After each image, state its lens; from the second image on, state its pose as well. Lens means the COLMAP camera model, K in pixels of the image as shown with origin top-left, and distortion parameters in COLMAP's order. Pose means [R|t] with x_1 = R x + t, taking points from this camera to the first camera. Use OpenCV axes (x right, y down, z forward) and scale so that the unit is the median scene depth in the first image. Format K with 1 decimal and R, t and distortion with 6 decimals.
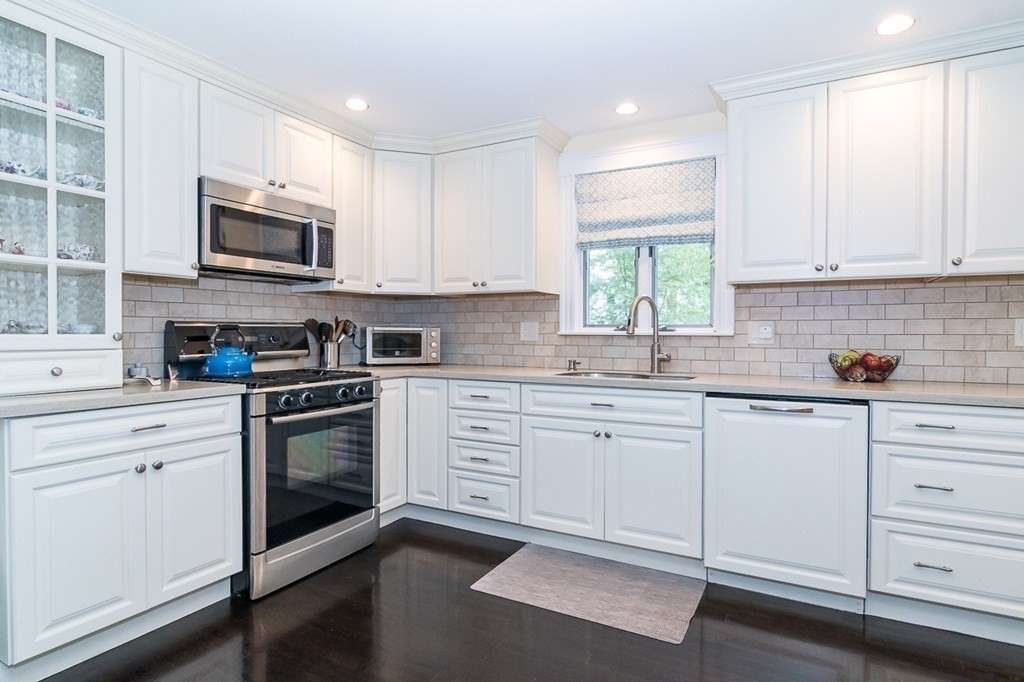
lens RADIAL K [[539.4, 0, 539.5], [0, 539.4, 337.7], [0, 0, 1]] dist [-0.002388, -0.000100]
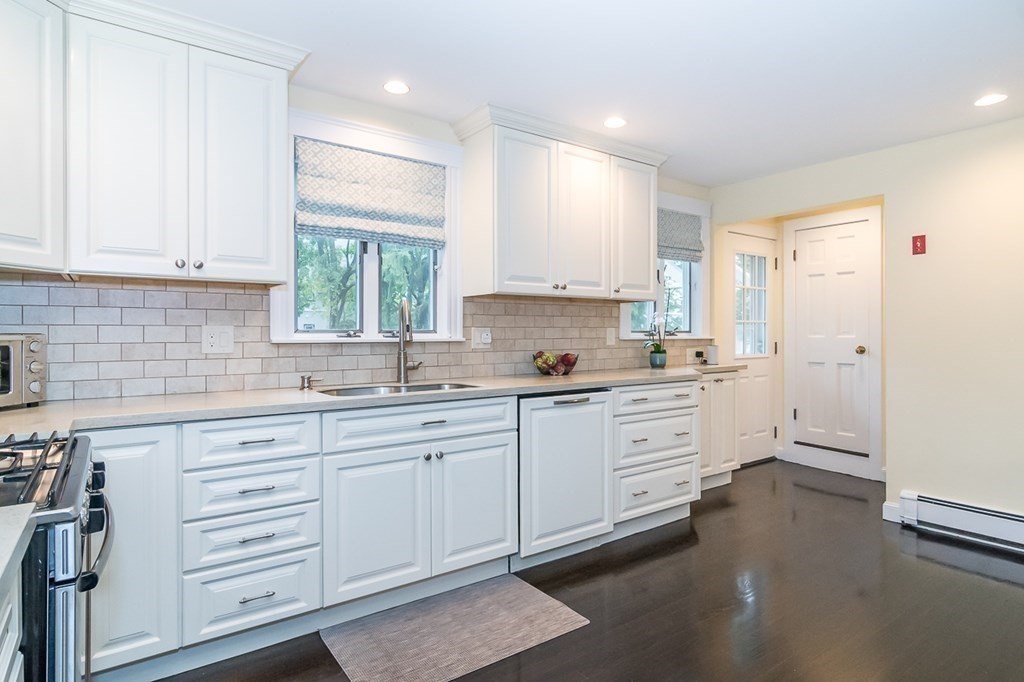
lens RADIAL K [[553.9, 0, 510.6], [0, 553.9, 331.3], [0, 0, 1]] dist [0.001116, 0.000063]
pose [[0.457816, -0.001717, 0.889045, -0.580149], [0.011188, 0.999930, -0.003830, -0.018354], [-0.888977, 0.011700, 0.457803, 0.432899]]
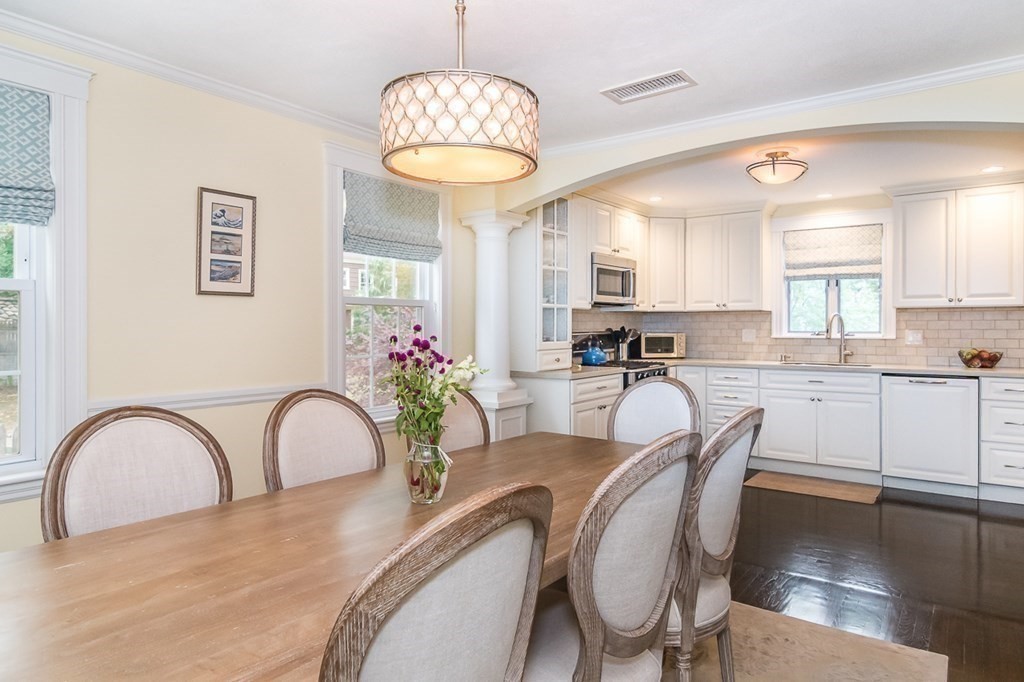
lens RADIAL K [[612.3, 0, 588.0], [0, 612.3, 328.2], [0, 0, 1]] dist [0.001392, 0.001438]
pose [[0.996431, -0.003415, -0.084347, -0.388772], [0.002861, 0.999974, -0.006692, -0.026927], [0.084367, 0.006427, 0.996414, -0.866221]]
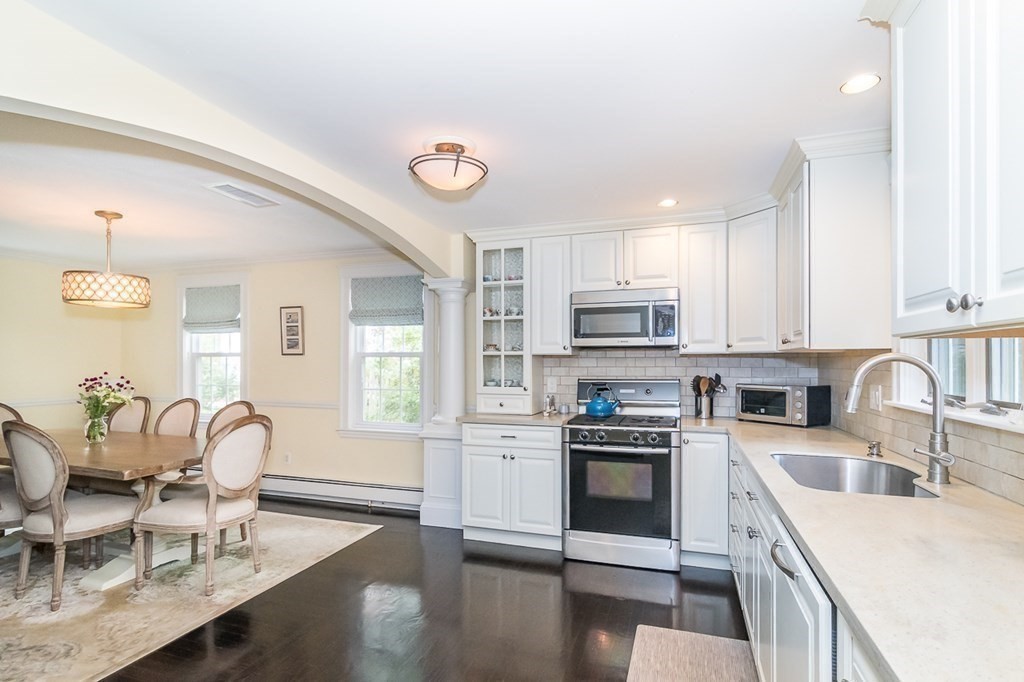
lens RADIAL K [[518.0, 0, 511.7], [0, 518.0, 358.6], [0, 0, 1]] dist [0.000314, 0.000100]
pose [[0.152903, -0.006691, -0.988219, 0.757866], [-0.010374, 0.999911, -0.008375, -0.067610], [0.988187, 0.011532, 0.152820, 0.477413]]
